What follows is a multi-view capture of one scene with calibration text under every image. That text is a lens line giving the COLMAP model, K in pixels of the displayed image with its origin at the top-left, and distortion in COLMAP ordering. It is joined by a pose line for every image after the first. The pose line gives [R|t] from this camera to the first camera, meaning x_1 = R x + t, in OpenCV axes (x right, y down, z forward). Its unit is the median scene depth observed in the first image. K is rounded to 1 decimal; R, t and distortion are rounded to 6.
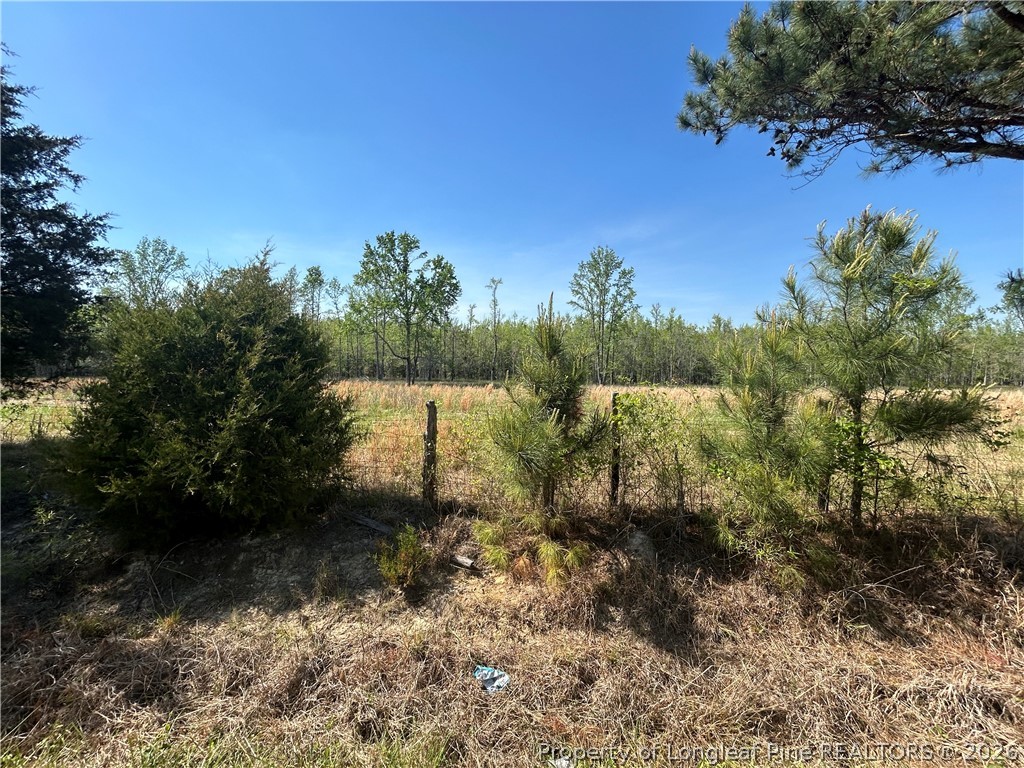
lens RADIAL K [[393.4, 0, 512.0], [0, 393.4, 384.0], [0, 0, 1]] dist [0.009003, -0.000103]
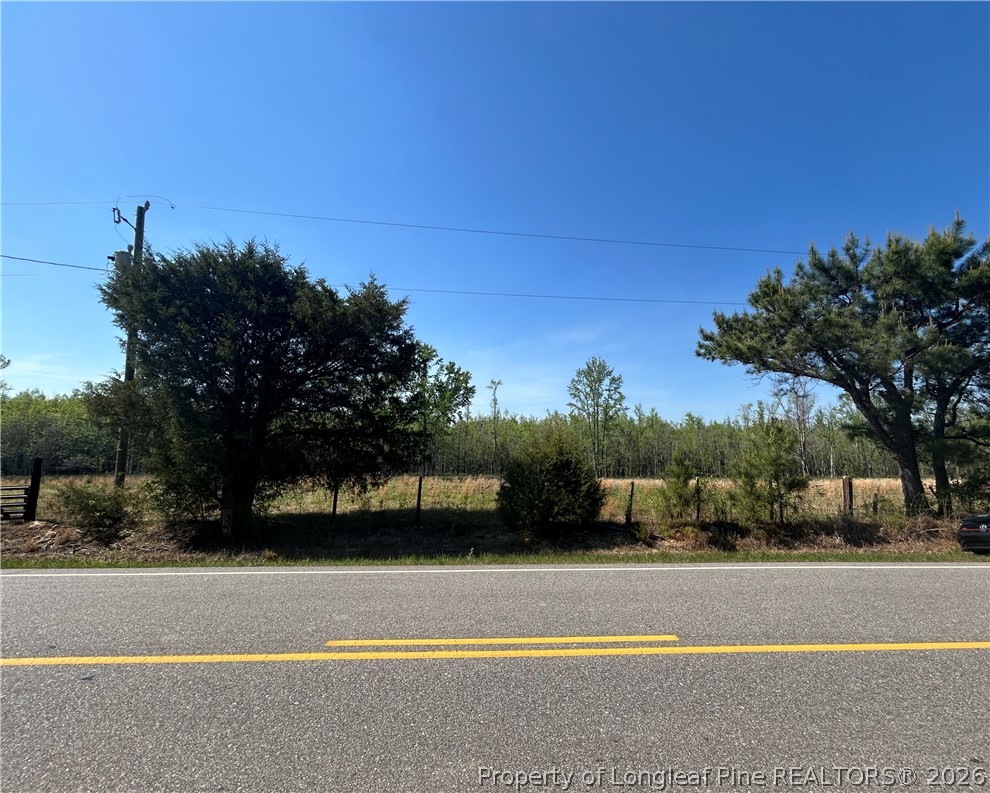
lens RADIAL K [[463.6, 0, 495.0], [0, 463.6, 396.5], [0, 0, 1]] dist [-0.001111, -0.000001]
pose [[0.994796, 0.008830, 0.101499, -0.200186], [0.009165, 0.984444, -0.175462, 0.002527], [-0.101470, 0.175479, 0.979240, -0.288480]]
